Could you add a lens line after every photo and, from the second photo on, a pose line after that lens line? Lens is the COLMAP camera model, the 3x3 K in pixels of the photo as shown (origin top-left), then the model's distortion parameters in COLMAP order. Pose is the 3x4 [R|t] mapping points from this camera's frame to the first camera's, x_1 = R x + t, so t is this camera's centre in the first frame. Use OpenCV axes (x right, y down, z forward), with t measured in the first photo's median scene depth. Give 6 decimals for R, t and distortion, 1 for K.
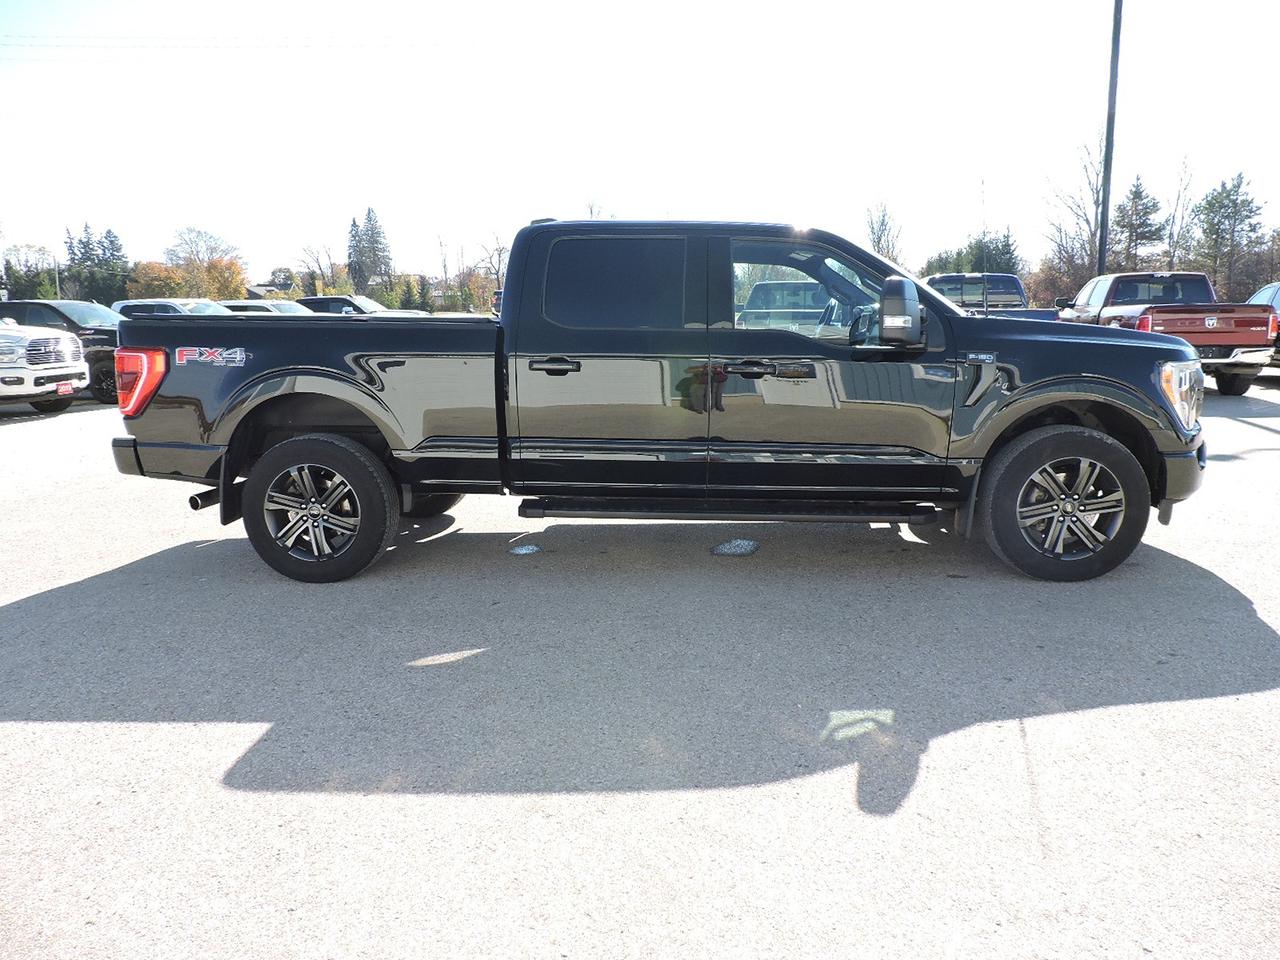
lens RADIAL K [[906.0, 0, 645.8], [0, 906.0, 474.5], [0, 0, 1]] dist [-0.014887, -0.003359]
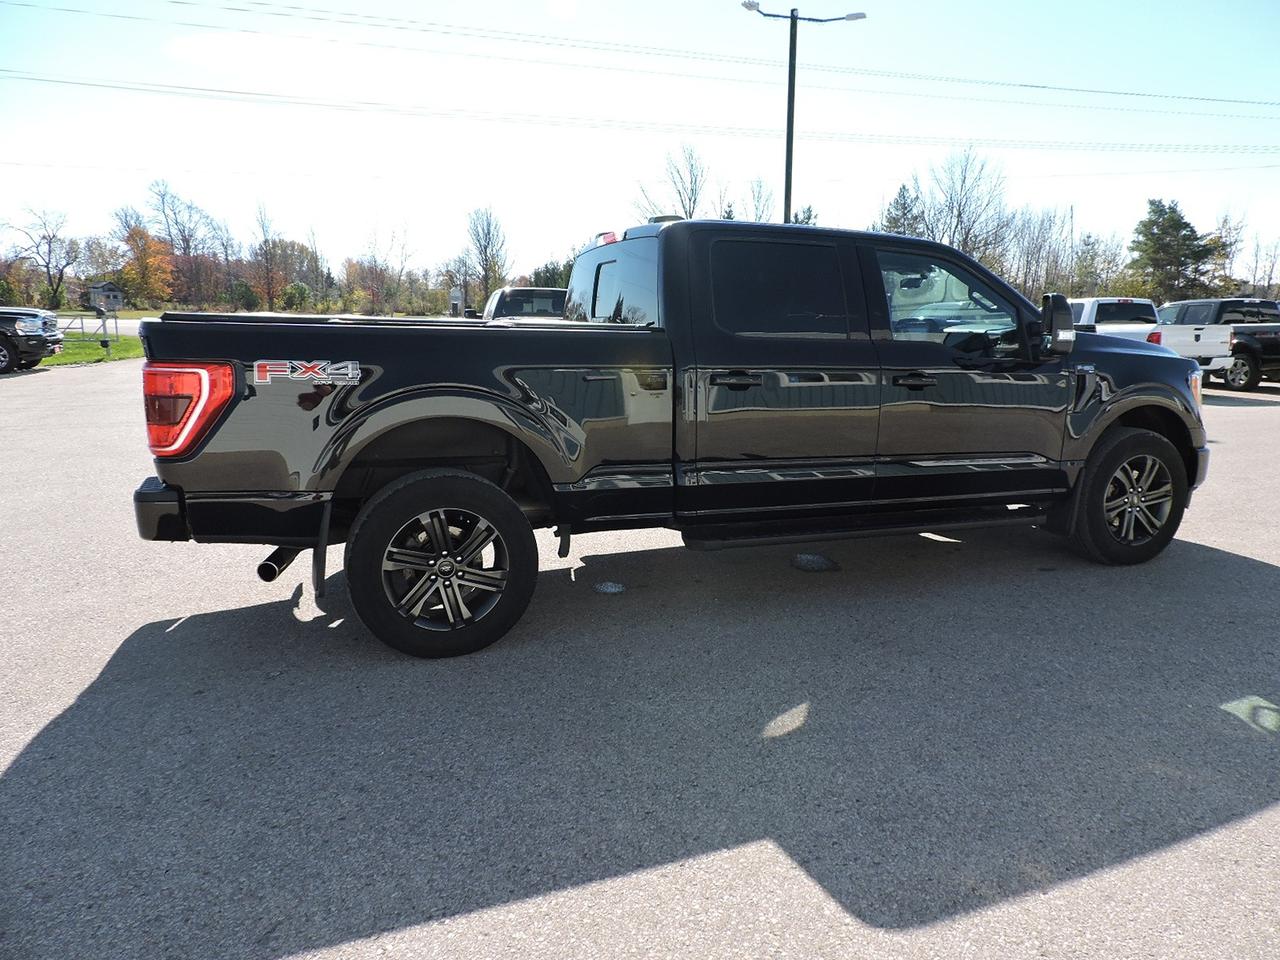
lens RADIAL K [[906.0, 0, 645.8], [0, 906.0, 474.5], [0, 0, 1]] dist [-0.014887, -0.003359]
pose [[0.907908, -0.054478, 0.415615, -0.551199], [0.057597, 0.998327, 0.005038, -0.035334], [-0.415194, 0.019365, 0.909527, 0.215102]]
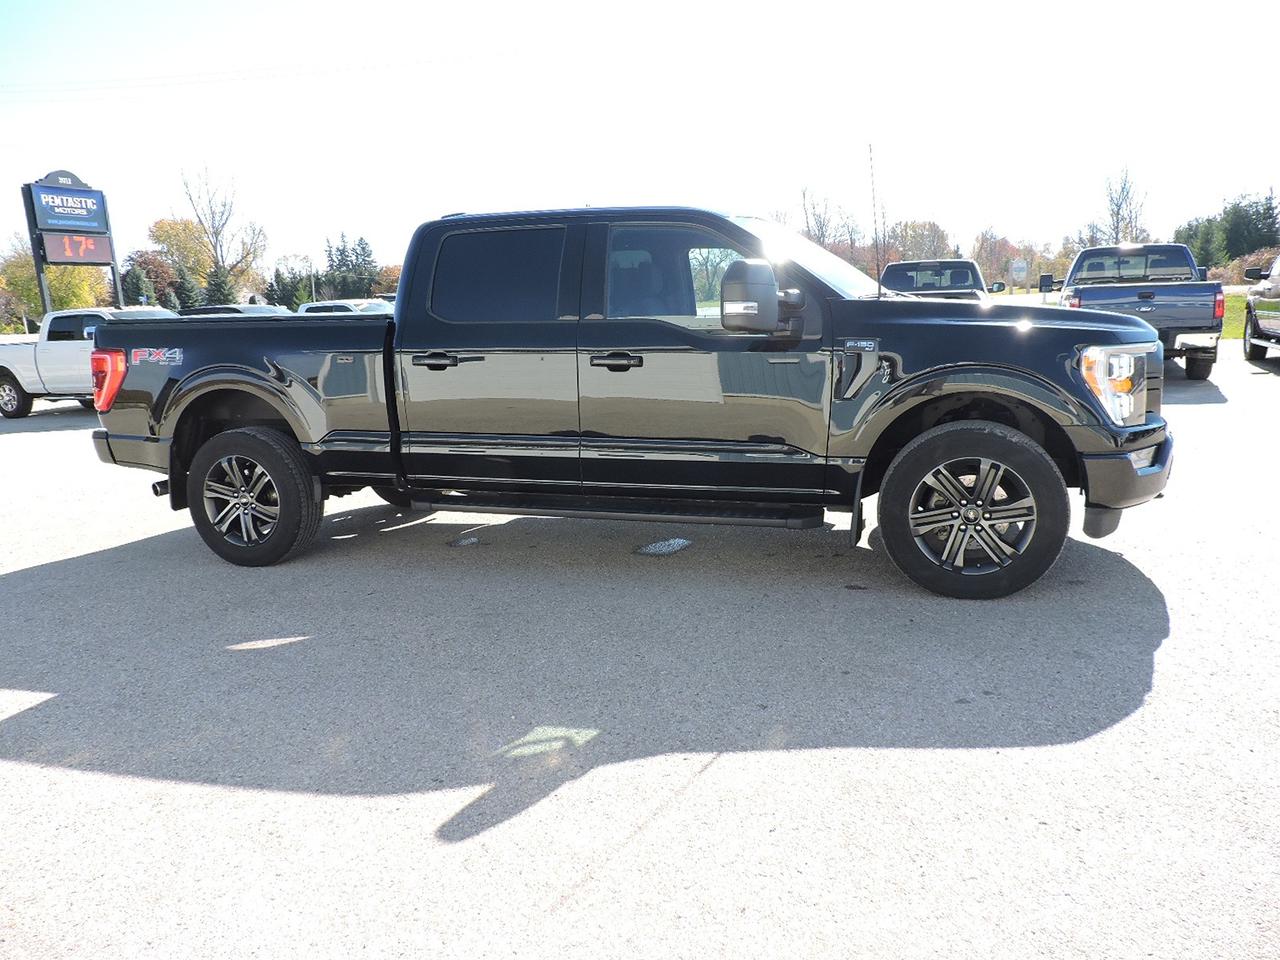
lens RADIAL K [[899.9, 0, 635.8], [0, 899.9, 479.5], [0, 0, 1]] dist [-0.008272, -0.001571]
pose [[0.970730, 0.016521, -0.239604, 0.352828], [-0.012099, 0.999728, 0.019914, -0.010564], [0.239868, -0.016432, 0.970667, 0.077904]]
